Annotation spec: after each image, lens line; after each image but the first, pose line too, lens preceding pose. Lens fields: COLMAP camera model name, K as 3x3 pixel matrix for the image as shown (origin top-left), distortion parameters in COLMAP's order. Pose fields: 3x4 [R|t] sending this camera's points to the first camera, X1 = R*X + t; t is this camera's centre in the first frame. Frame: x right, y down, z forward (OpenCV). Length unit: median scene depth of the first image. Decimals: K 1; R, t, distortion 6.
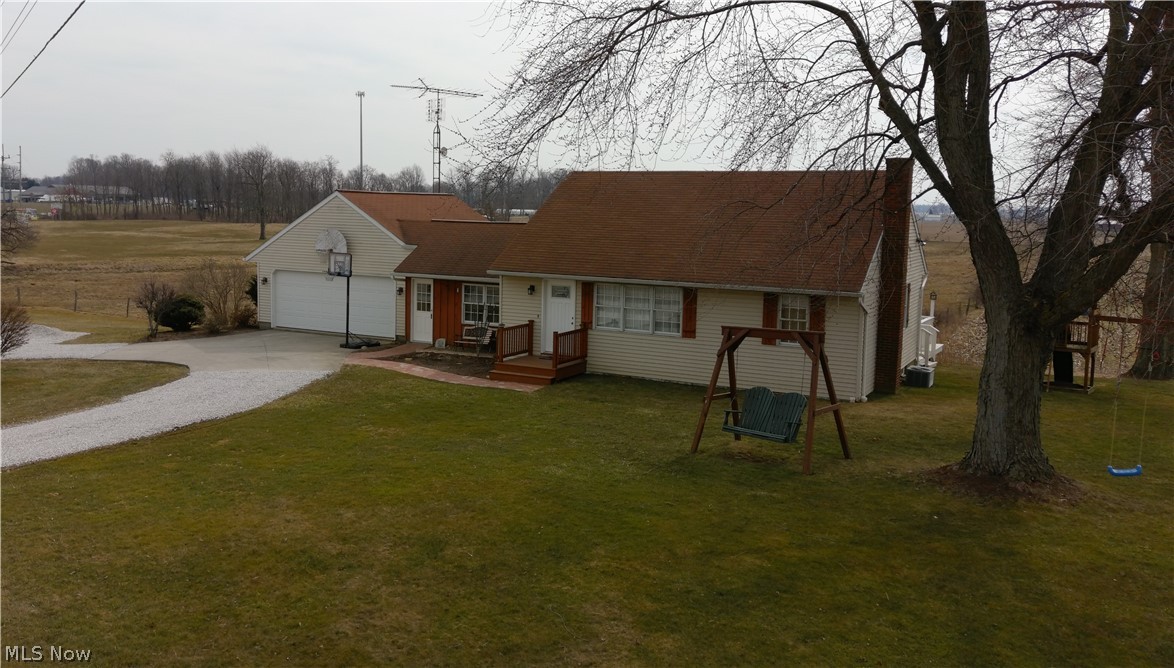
lens RADIAL K [[972.0, 0, 586.4], [0, 972.0, 305.4], [0, 0, 1]] dist [-0.000346, 0.000514]
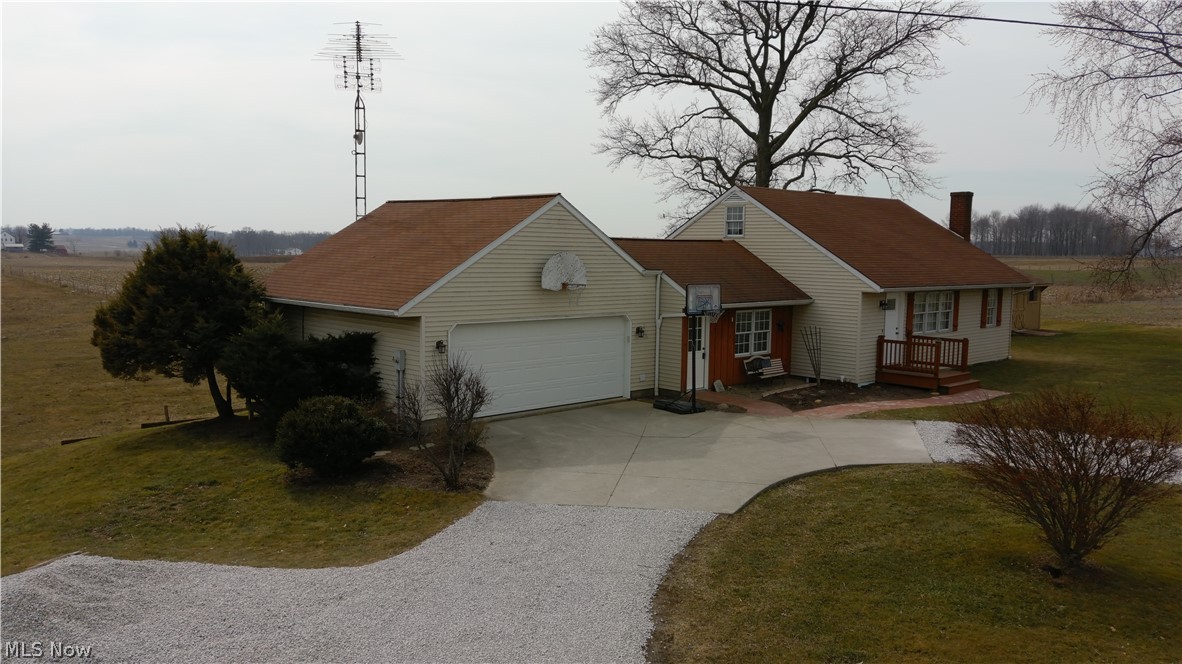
lens RADIAL K [[897.5, 0, 591.0], [0, 897.5, 332.0], [0, 0, 1]] dist [-0.003501, -0.000569]
pose [[0.329662, -0.105579, 0.938177, -0.916291], [0.079485, 0.993303, 0.083853, -0.081532], [-0.940747, 0.046928, 0.335847, 0.856292]]
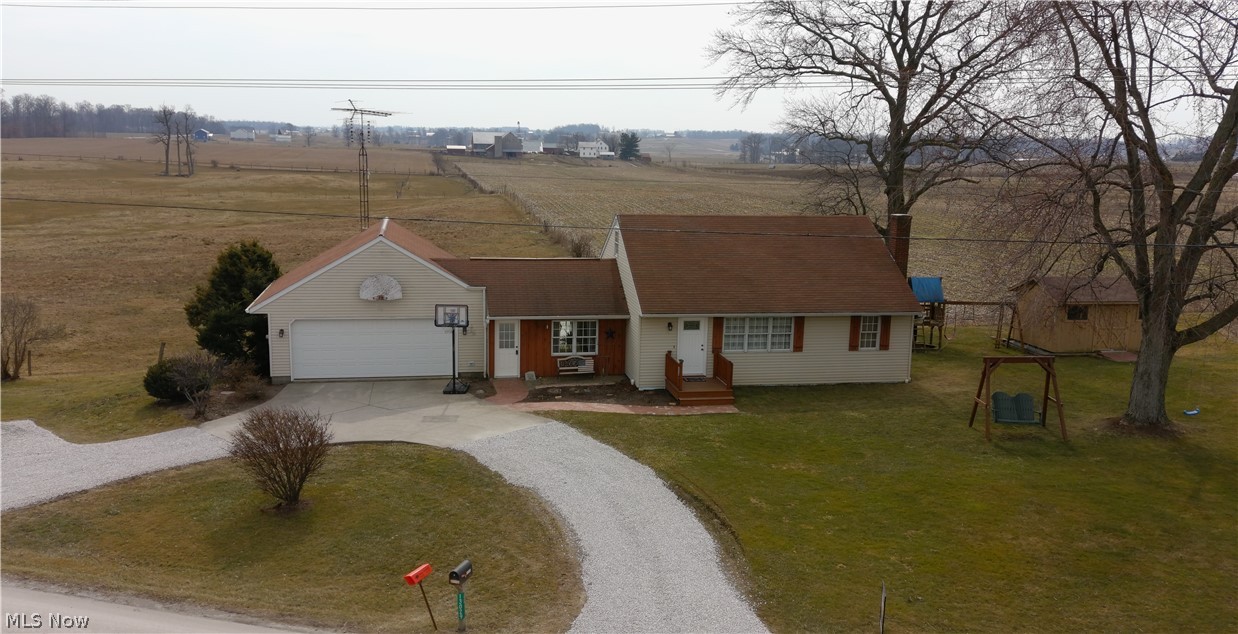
lens RADIAL K [[973.8, 0, 619.0], [0, 973.8, 317.0], [0, 0, 1]] dist [0.010246, 0.002511]
pose [[0.778243, -0.112158, 0.617866, -0.755144], [0.052496, 0.992097, 0.113967, -0.149368], [-0.625765, -0.056258, 0.777980, 0.088362]]
